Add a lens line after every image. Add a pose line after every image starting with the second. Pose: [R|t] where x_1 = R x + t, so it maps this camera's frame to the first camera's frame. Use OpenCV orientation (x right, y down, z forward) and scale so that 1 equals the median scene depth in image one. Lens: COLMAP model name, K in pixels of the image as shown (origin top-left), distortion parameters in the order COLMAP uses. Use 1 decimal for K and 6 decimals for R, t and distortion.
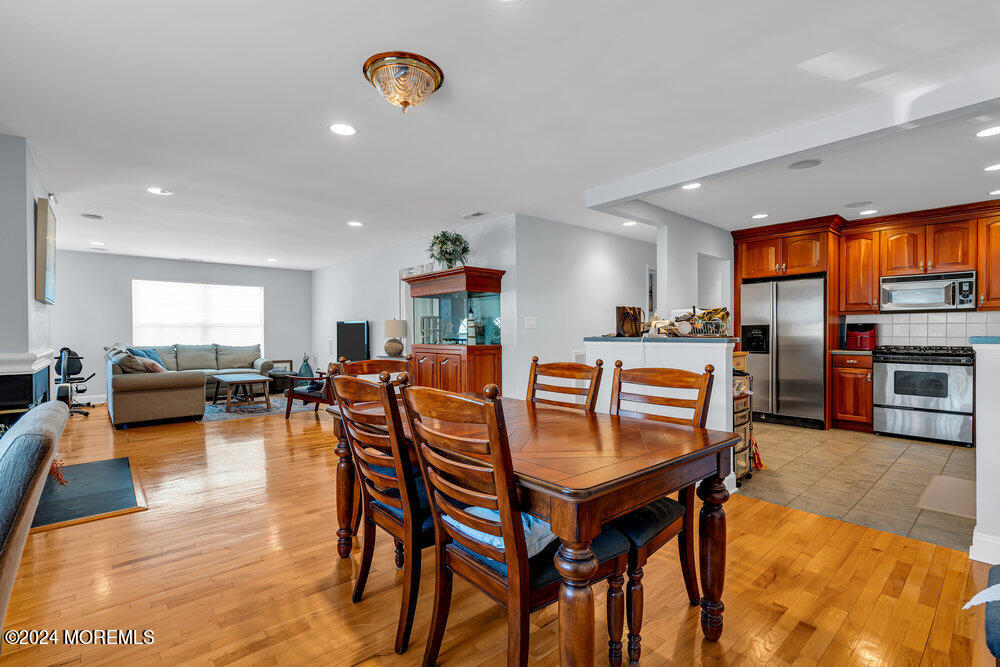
lens RADIAL K [[449.5, 0, 500.7], [0, 449.5, 334.4], [0, 0, 1]] dist [-0.001301, -0.000078]
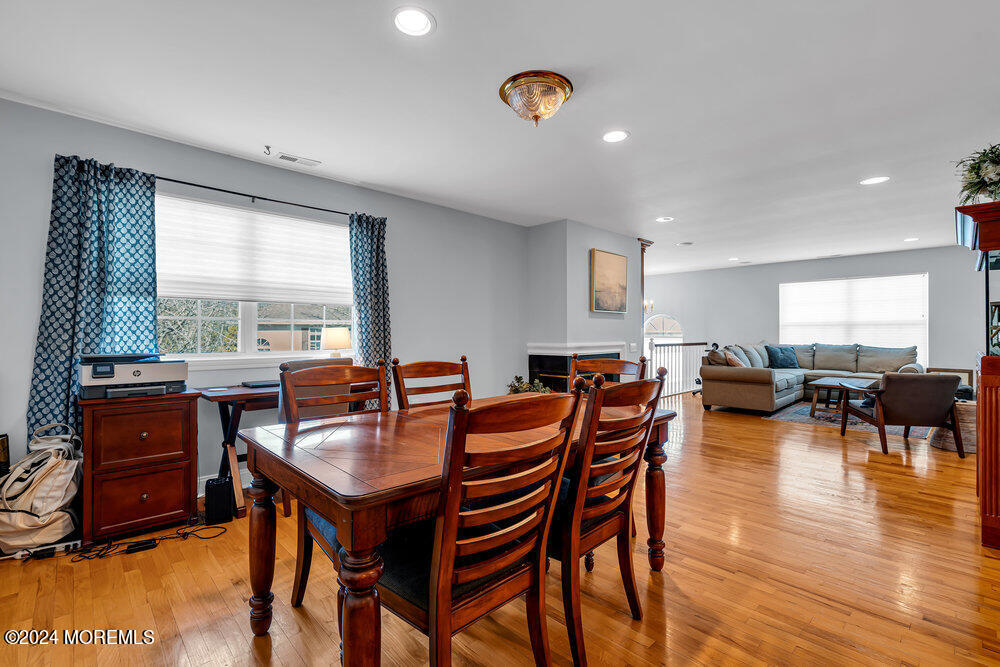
lens RADIAL K [[449.5, 0, 501.8], [0, 449.5, 332.0], [0, 0, 1]] dist [-0.001301, -0.000078]
pose [[0.056424, 0.001883, -0.998405, 0.245850], [-0.004068, 0.999990, 0.001656, -0.002028], [0.998399, 0.003968, 0.056431, 0.249954]]
